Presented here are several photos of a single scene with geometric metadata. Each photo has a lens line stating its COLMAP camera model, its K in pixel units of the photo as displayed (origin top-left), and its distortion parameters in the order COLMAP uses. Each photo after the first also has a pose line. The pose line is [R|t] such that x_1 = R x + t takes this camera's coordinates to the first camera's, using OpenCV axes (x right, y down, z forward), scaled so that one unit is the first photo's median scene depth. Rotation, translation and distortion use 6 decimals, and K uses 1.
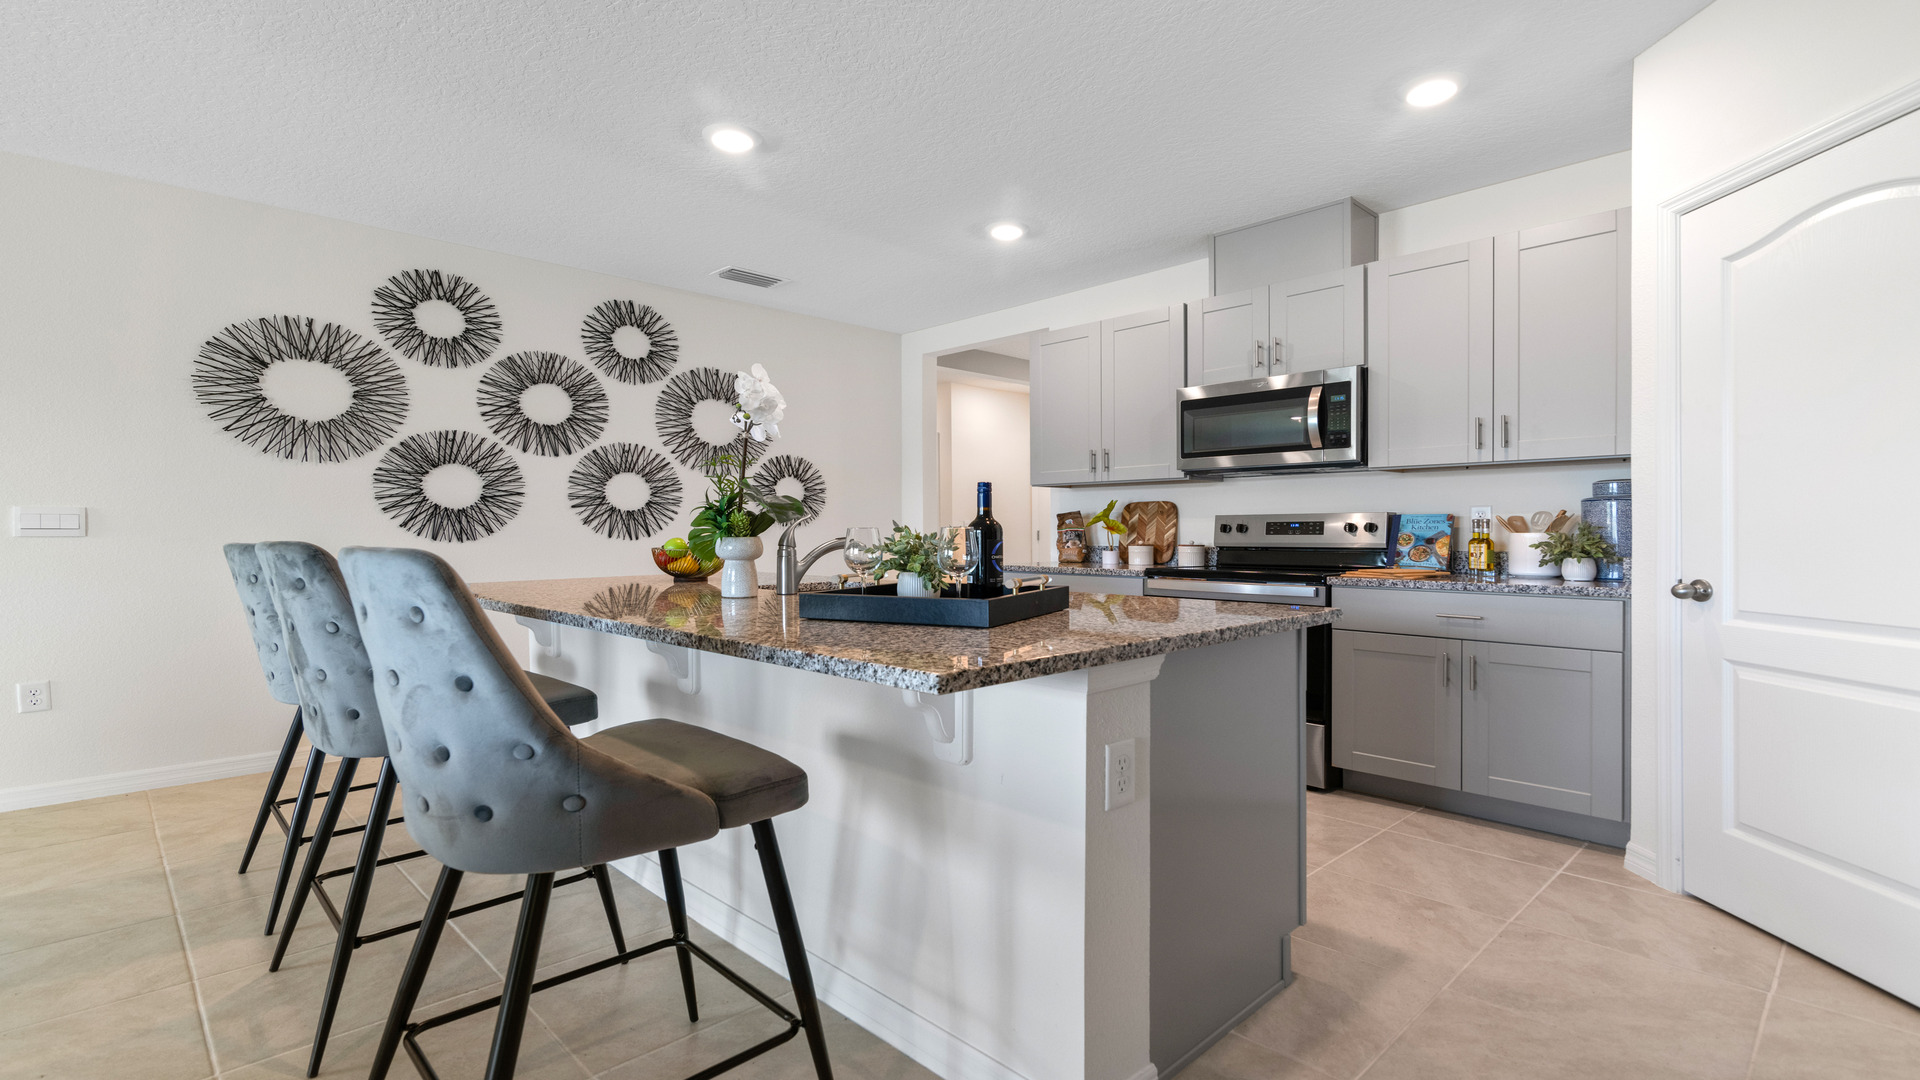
lens RADIAL K [[906.0, 0, 966.2], [0, 906.0, 546.4], [0, 0, 1]] dist [0.011658, -0.001961]
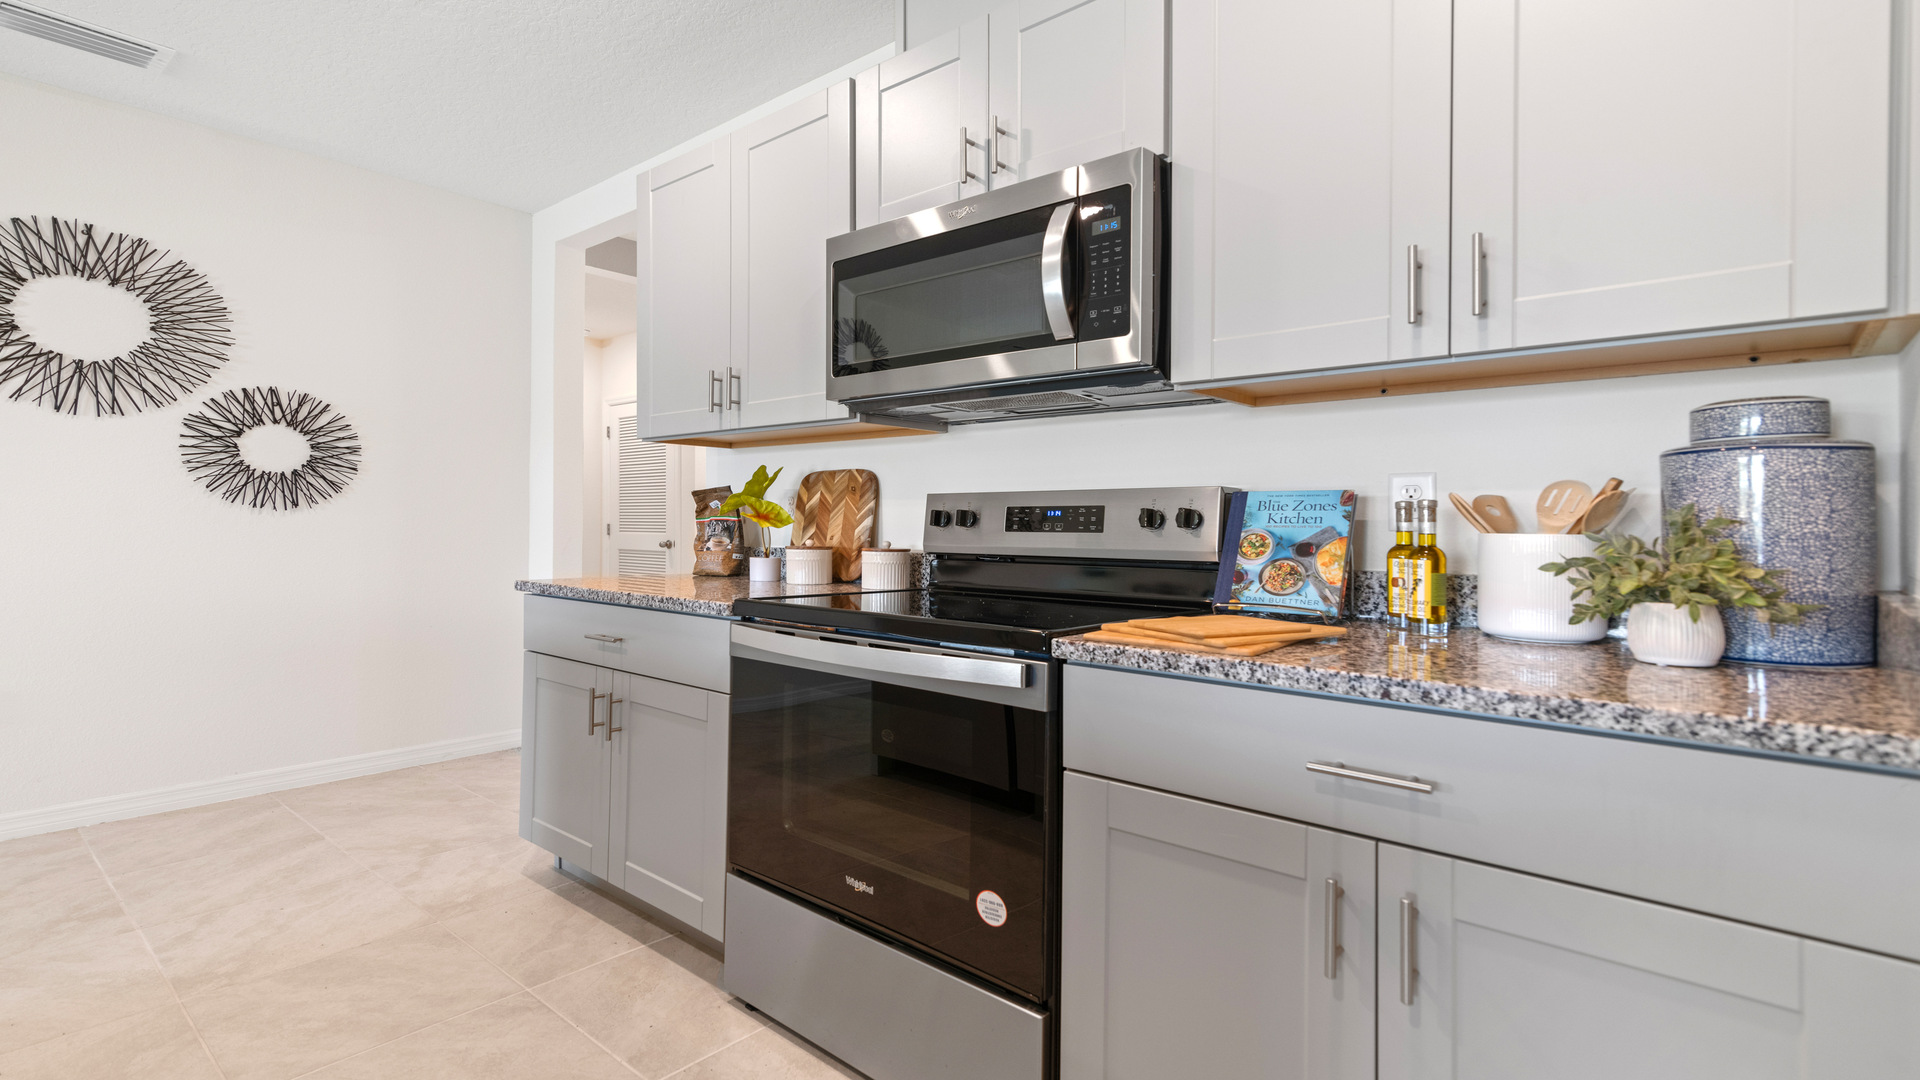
lens RADIAL K [[906.0, 0, 962.3], [0, 906.0, 520.2], [0, 0, 1]] dist [0.011658, -0.001961]
pose [[0.996640, 0.011054, 0.081161, 0.271259], [-0.009382, 0.999736, -0.020958, -0.008395], [-0.081371, 0.020126, 0.996481, 0.503343]]
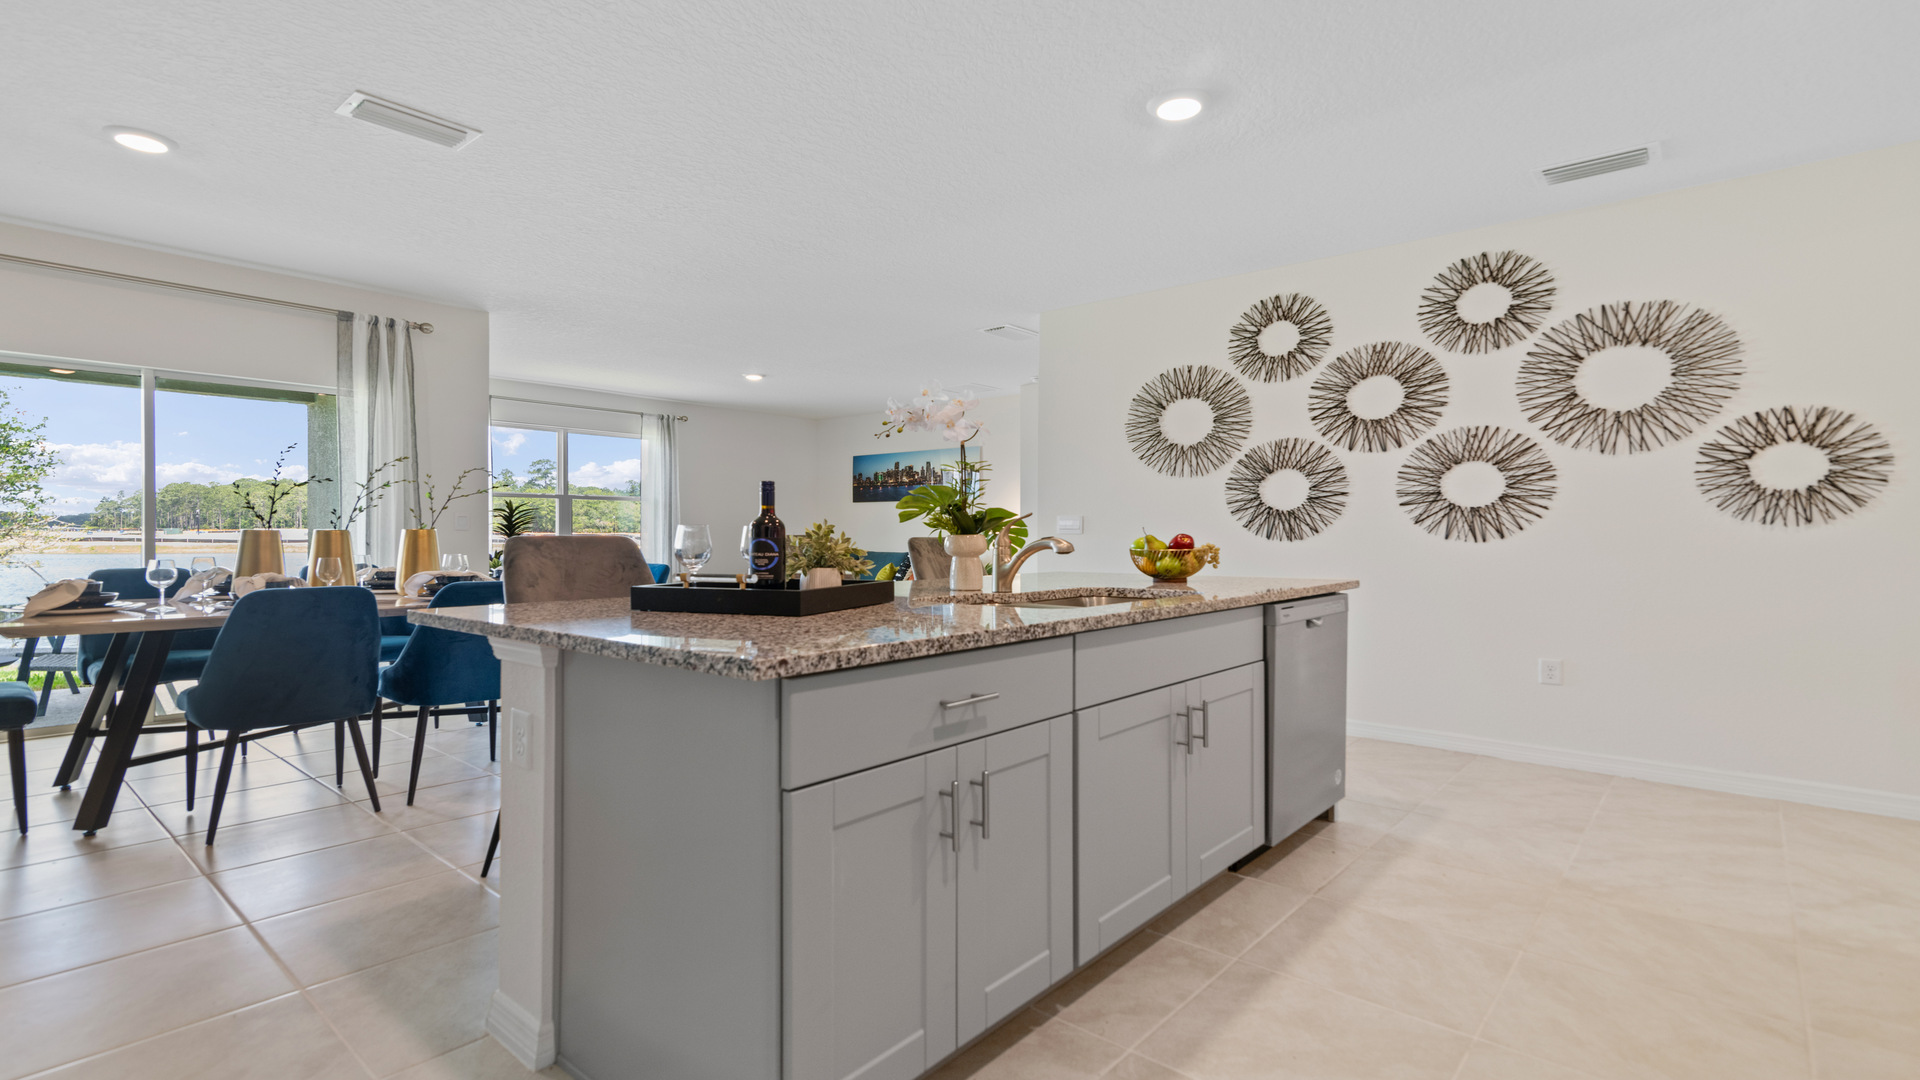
lens RADIAL K [[906.0, 0, 930.8], [0, 906.0, 560.0], [0, 0, 1]] dist [0.011658, -0.001961]
pose [[0.046602, 0.033059, -0.998366, 0.517995], [-0.021039, 0.999263, 0.032107, -0.008253], [0.998692, 0.019508, 0.047263, 0.542294]]
